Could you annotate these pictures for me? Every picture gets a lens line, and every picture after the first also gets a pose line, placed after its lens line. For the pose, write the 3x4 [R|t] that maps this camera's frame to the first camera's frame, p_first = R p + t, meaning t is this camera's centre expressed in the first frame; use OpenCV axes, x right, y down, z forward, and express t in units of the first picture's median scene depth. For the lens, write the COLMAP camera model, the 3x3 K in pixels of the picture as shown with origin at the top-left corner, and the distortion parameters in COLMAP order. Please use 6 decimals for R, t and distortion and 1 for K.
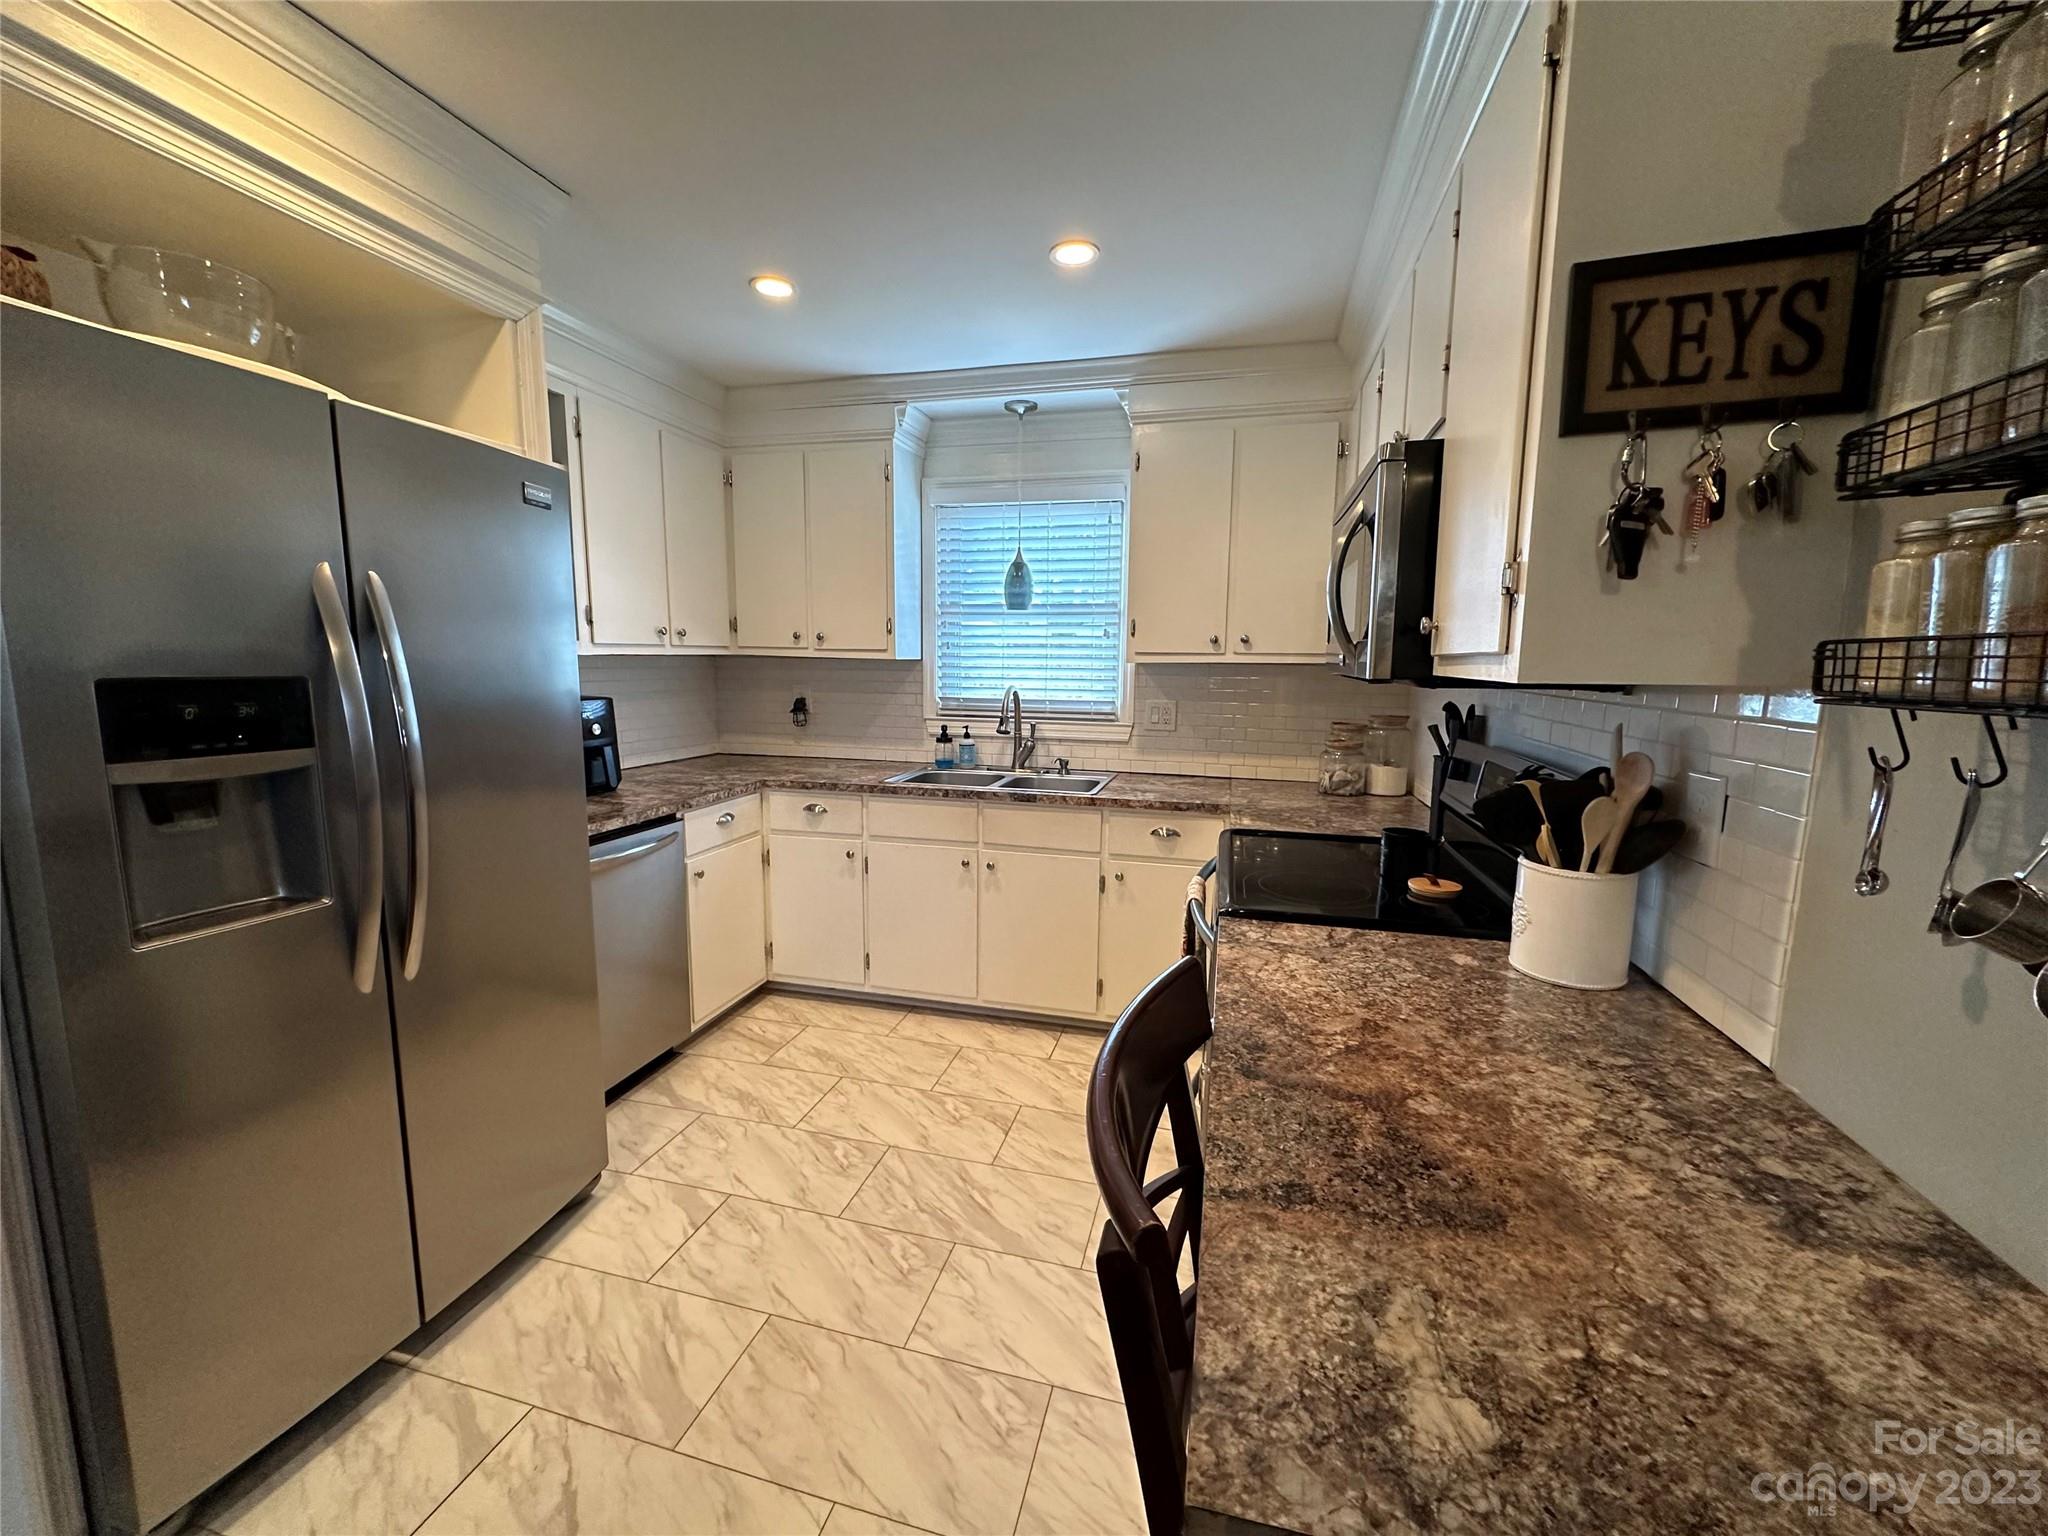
lens RADIAL K [[815.2, 0, 1023.9], [0, 815.2, 769.5], [0, 0, 1]] dist [-0.001957, -0.000221]
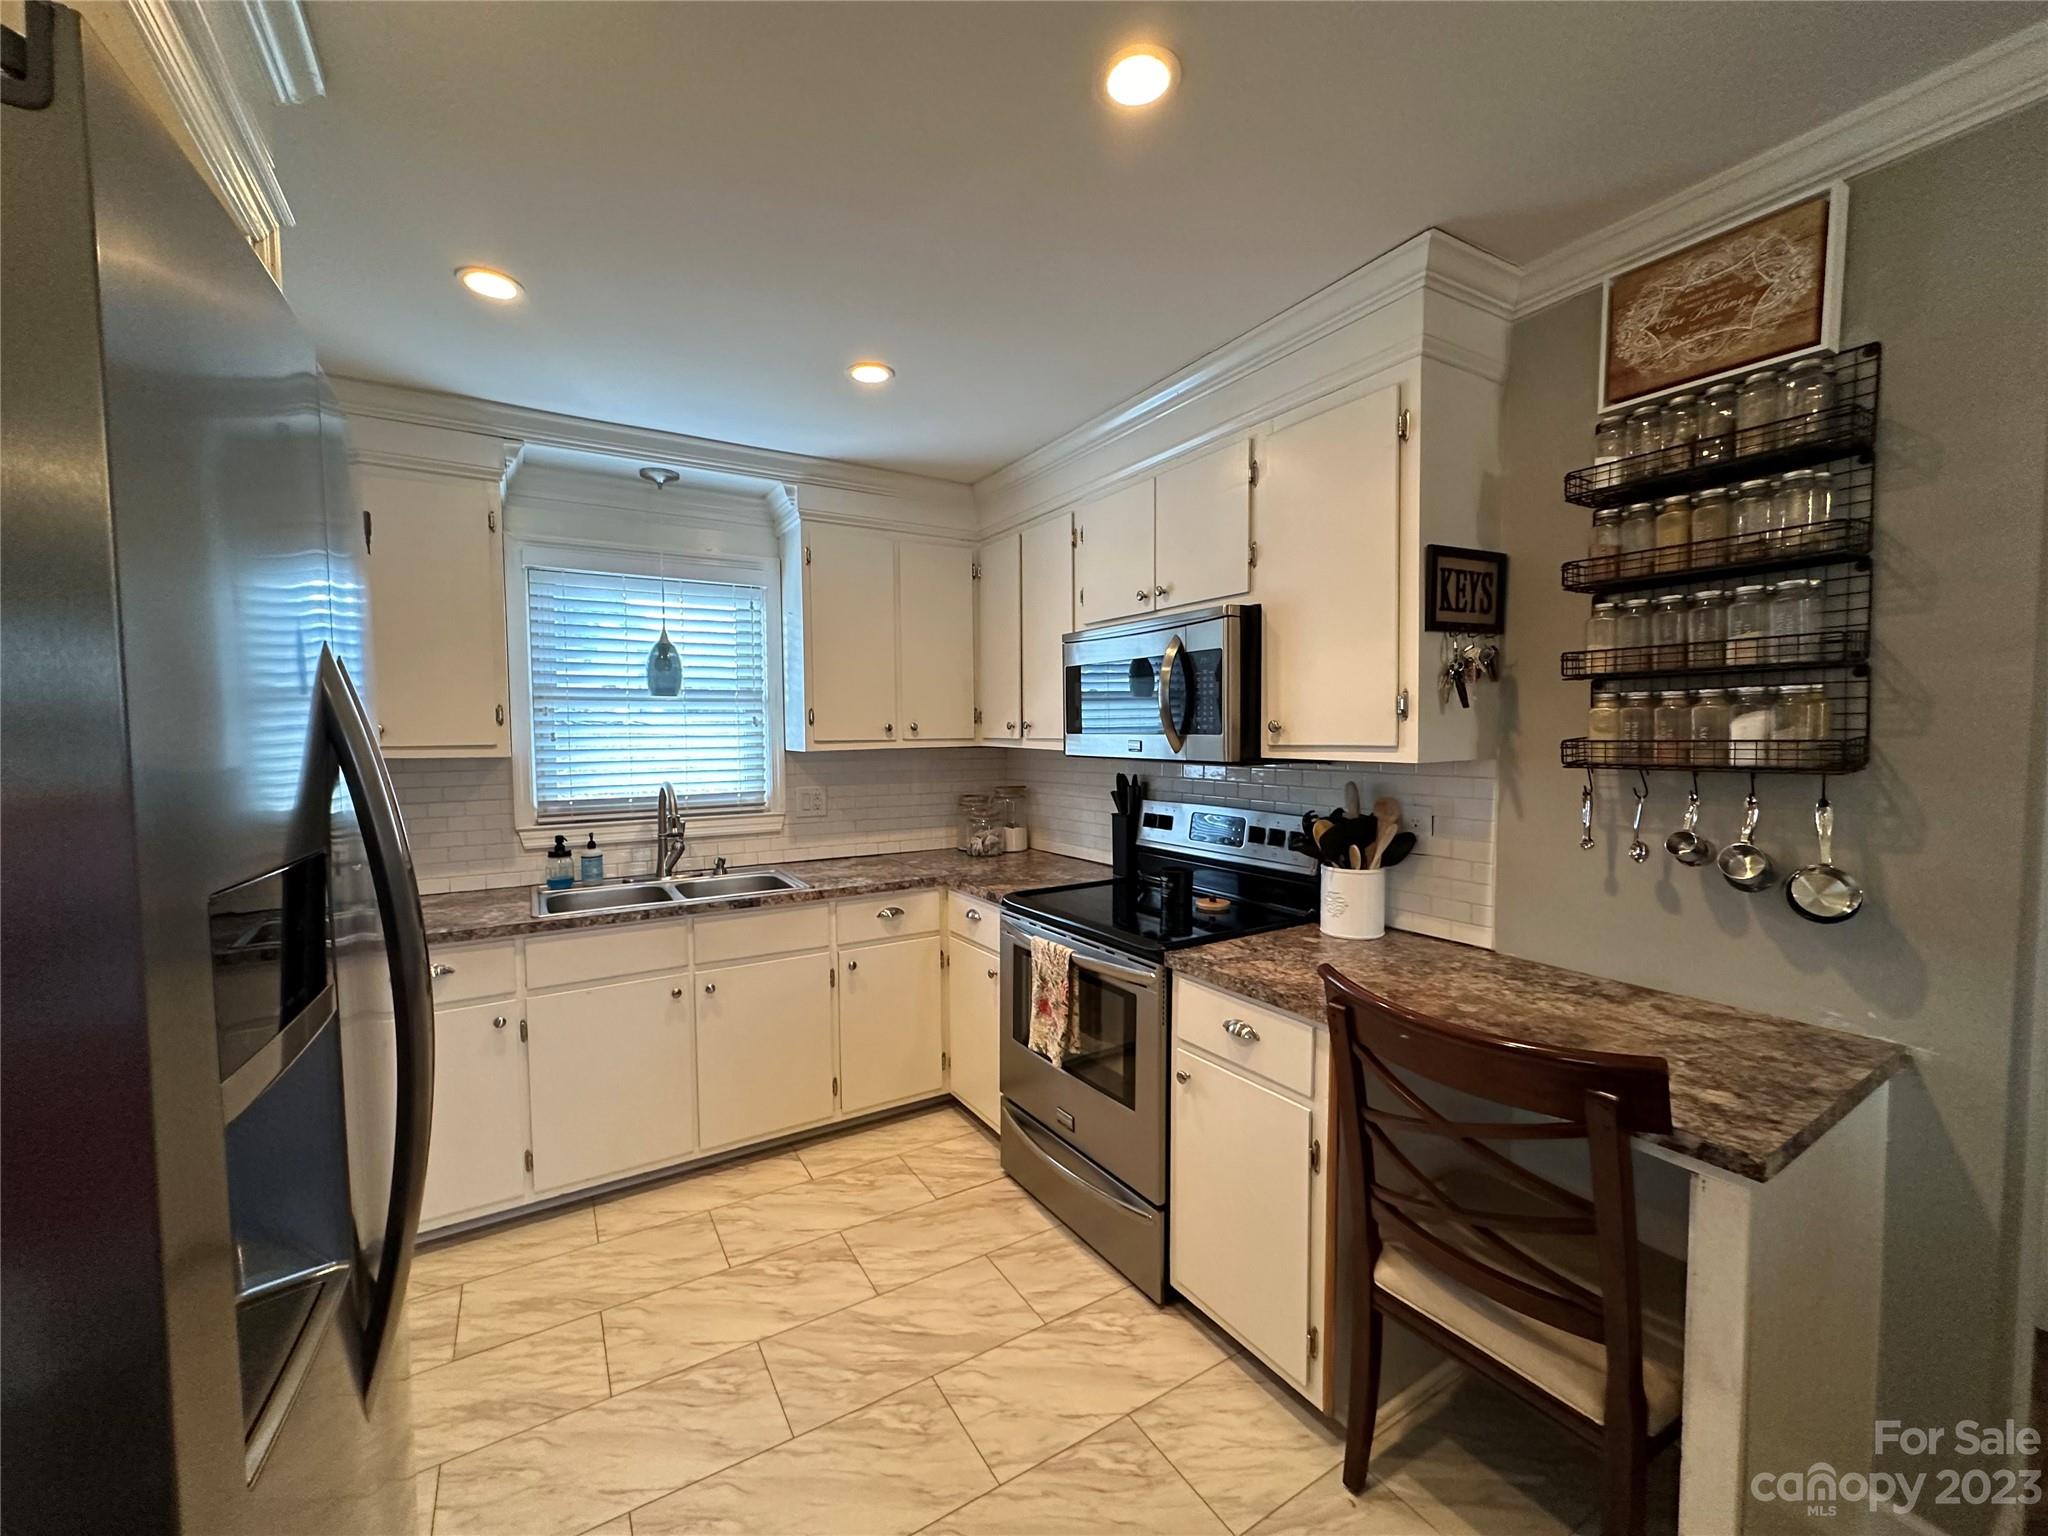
lens RADIAL K [[815.2, 0, 1024.2], [0, 815.2, 768.4], [0, 0, 1]] dist [-0.001957, -0.000221]
pose [[0.688015, -0.050365, 0.723946, -0.456681], [0.115561, 0.992463, -0.040779, -0.043427], [-0.716436, 0.111717, 0.688650, 0.140589]]
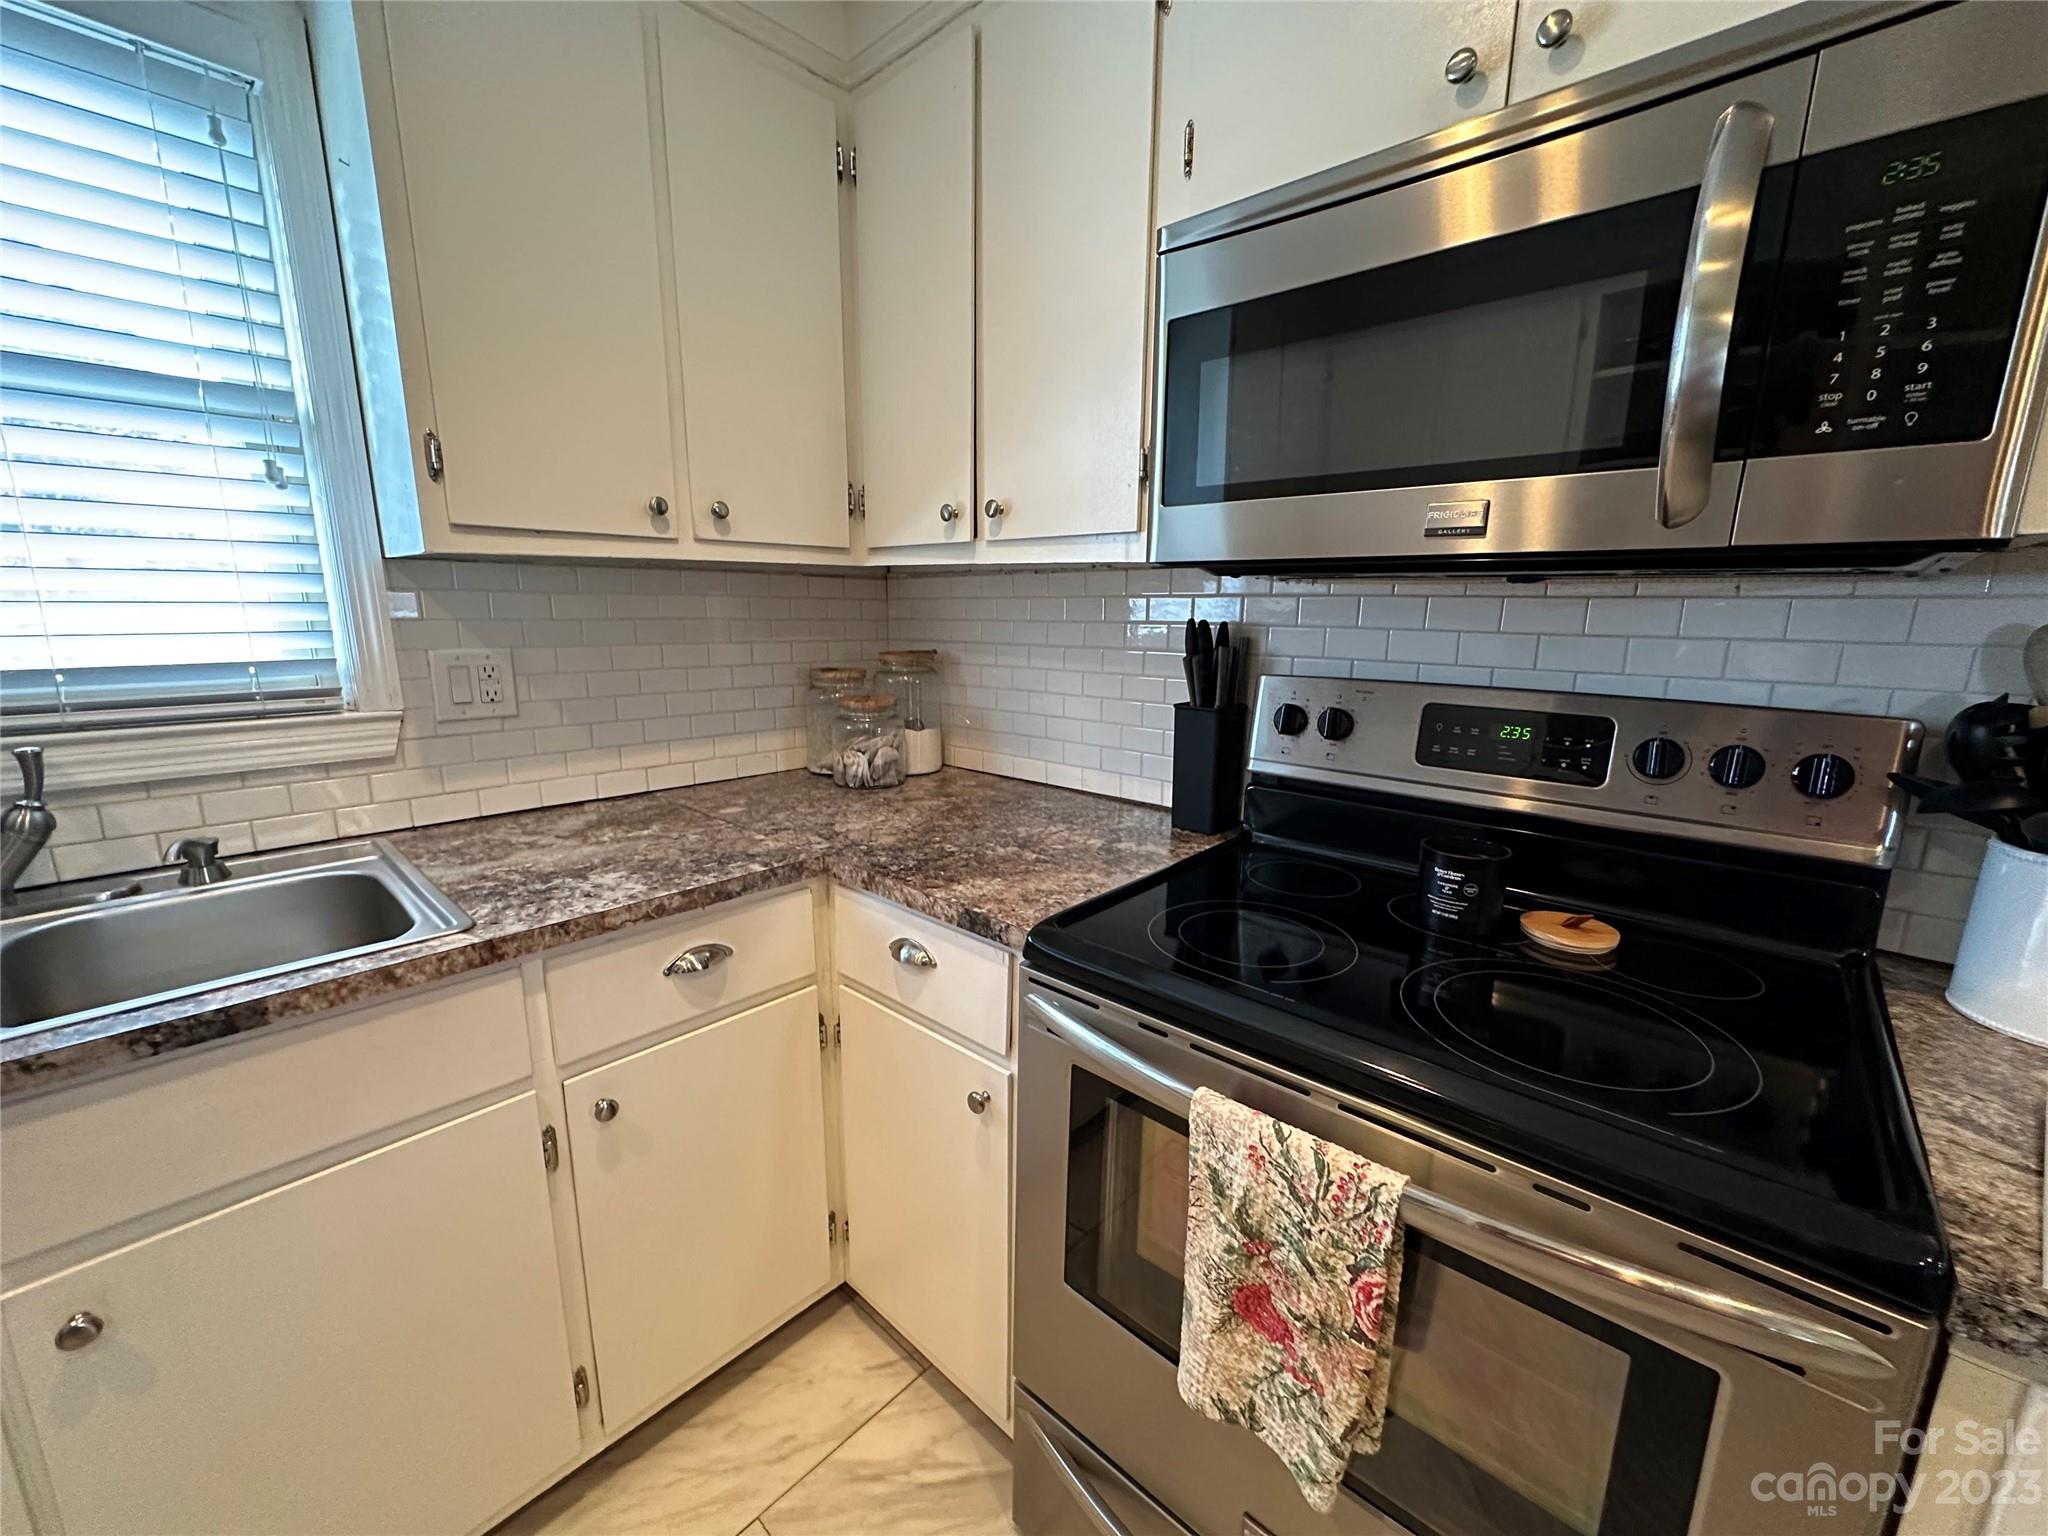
lens RADIAL K [[815.2, 0, 1023.4], [0, 815.2, 771.7], [0, 0, 1]] dist [-0.001957, -0.000221]
pose [[0.467075, -0.184901, 0.864669, -0.096141], [0.118975, 0.982141, 0.145754, -0.059938], [-0.876177, 0.034796, 0.480732, 0.649984]]
